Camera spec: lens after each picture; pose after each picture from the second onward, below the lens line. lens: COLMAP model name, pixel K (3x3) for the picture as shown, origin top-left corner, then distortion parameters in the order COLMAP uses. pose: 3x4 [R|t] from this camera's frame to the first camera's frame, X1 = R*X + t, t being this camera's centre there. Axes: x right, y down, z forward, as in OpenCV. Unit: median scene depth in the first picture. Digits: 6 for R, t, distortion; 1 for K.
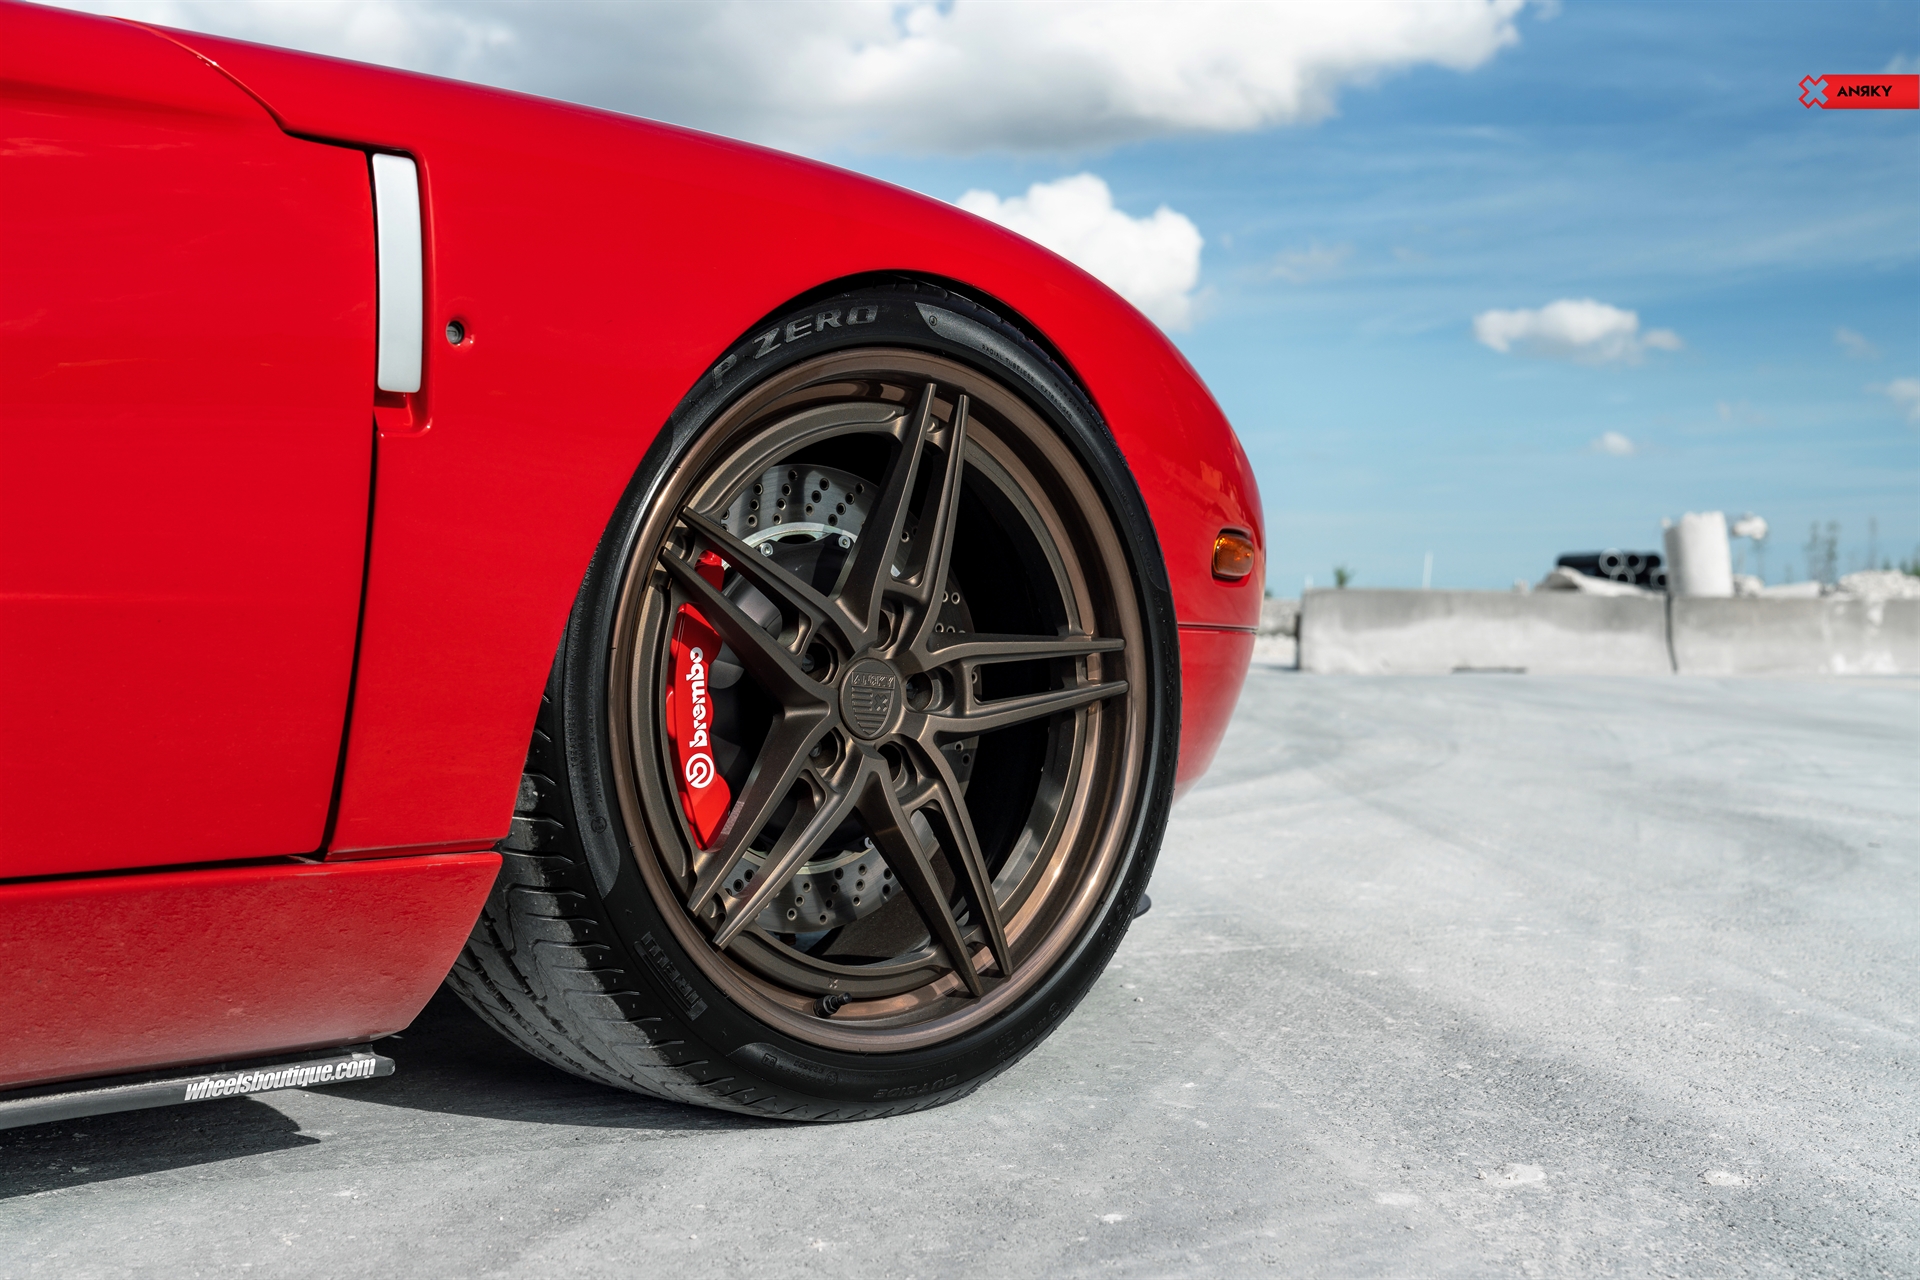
lens RADIAL K [[2672.8, 0, 959.7], [0, 2672.8, 641.6], [0, 0, 1]] dist [0.027182, 0.000000]
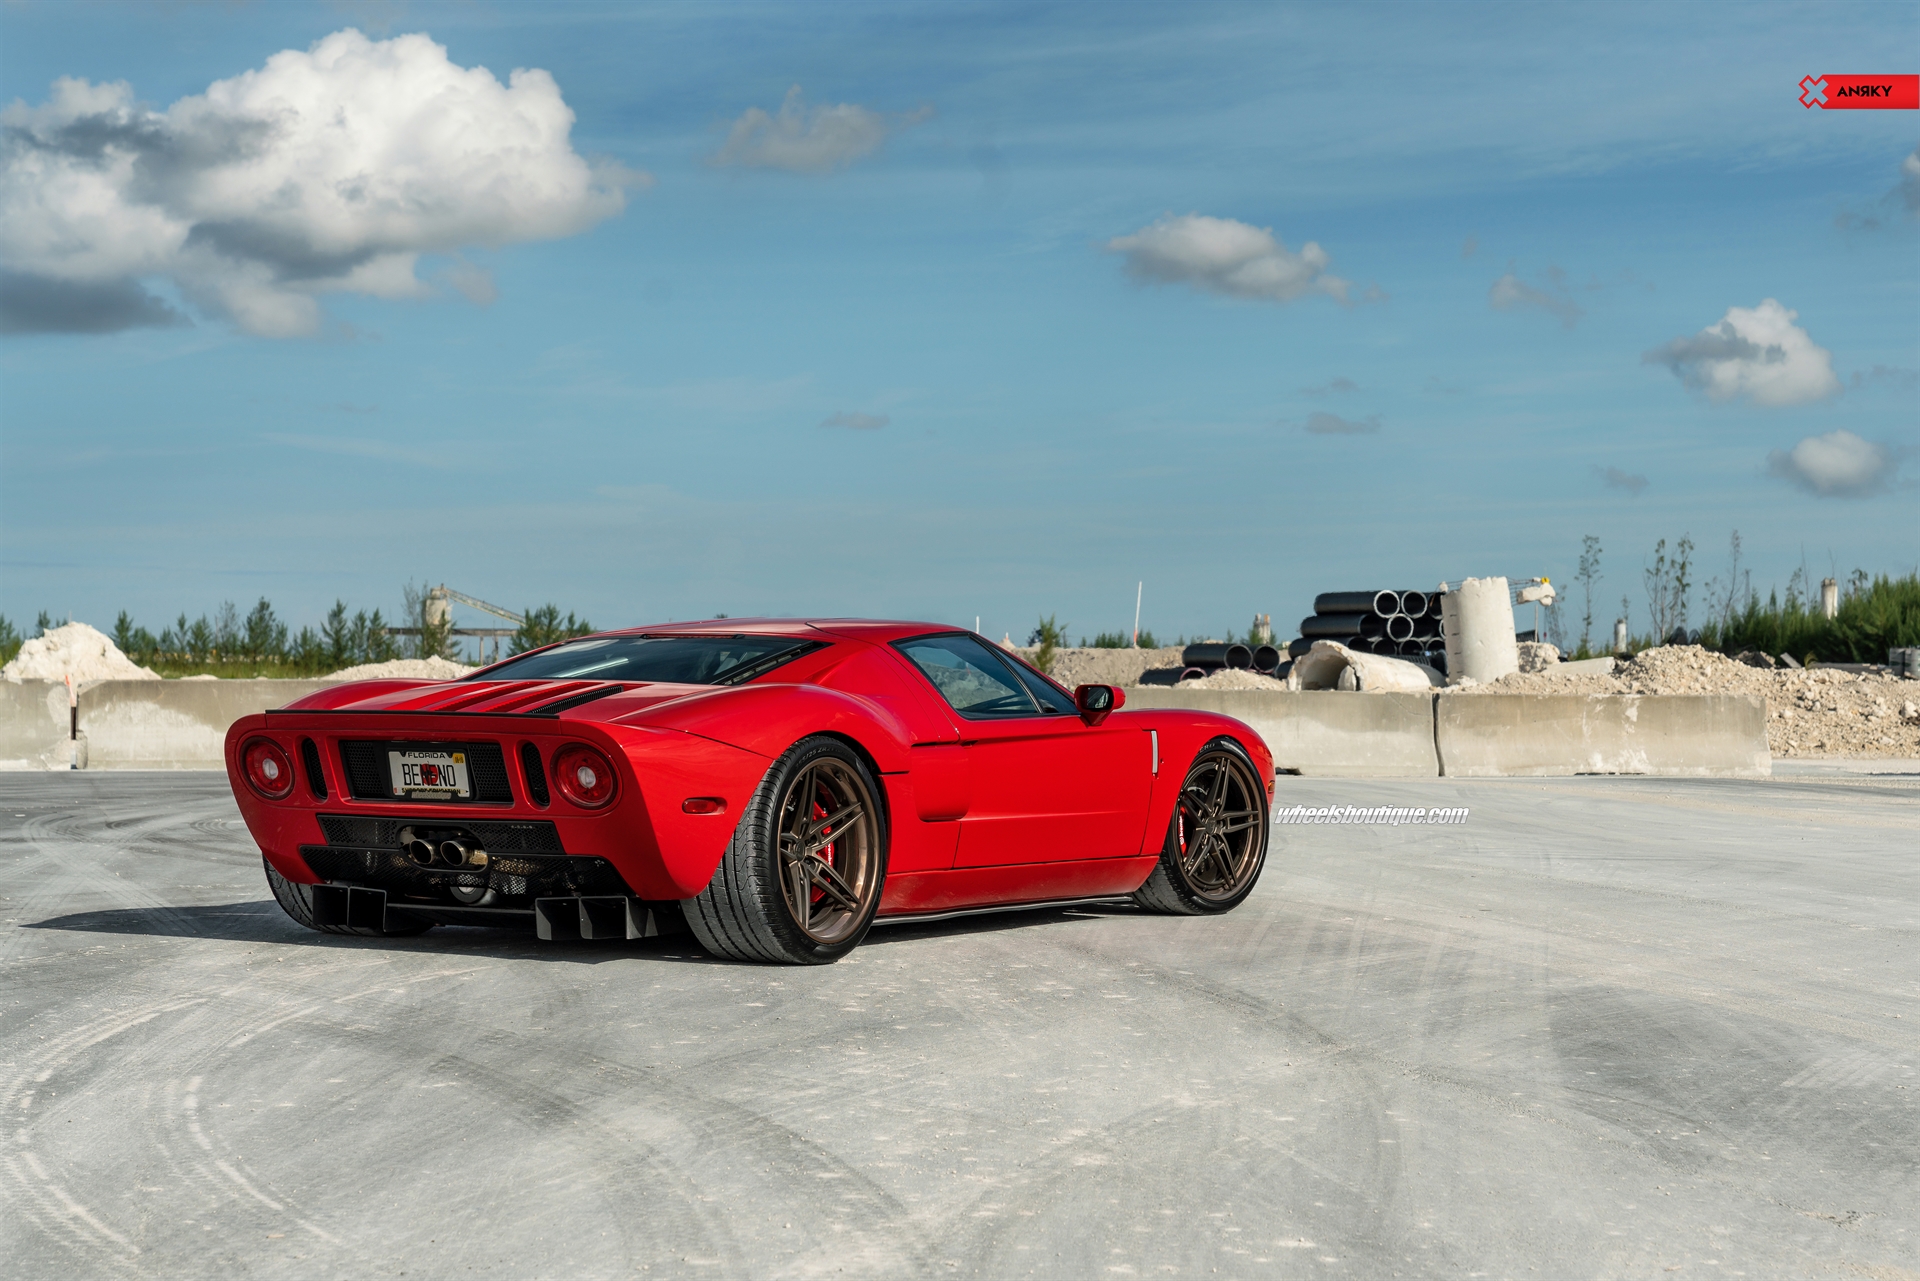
lens RADIAL K [[3586.4, 0, 959.7], [0, 3586.4, 640.7], [0, 0, 1]] dist [0.076518, 0.000000]
pose [[0.992738, -0.002760, 0.120262, -1.144922], [0.005199, 0.999787, -0.019973, -0.167162], [-0.120181, 0.020454, 0.992541, -4.852455]]
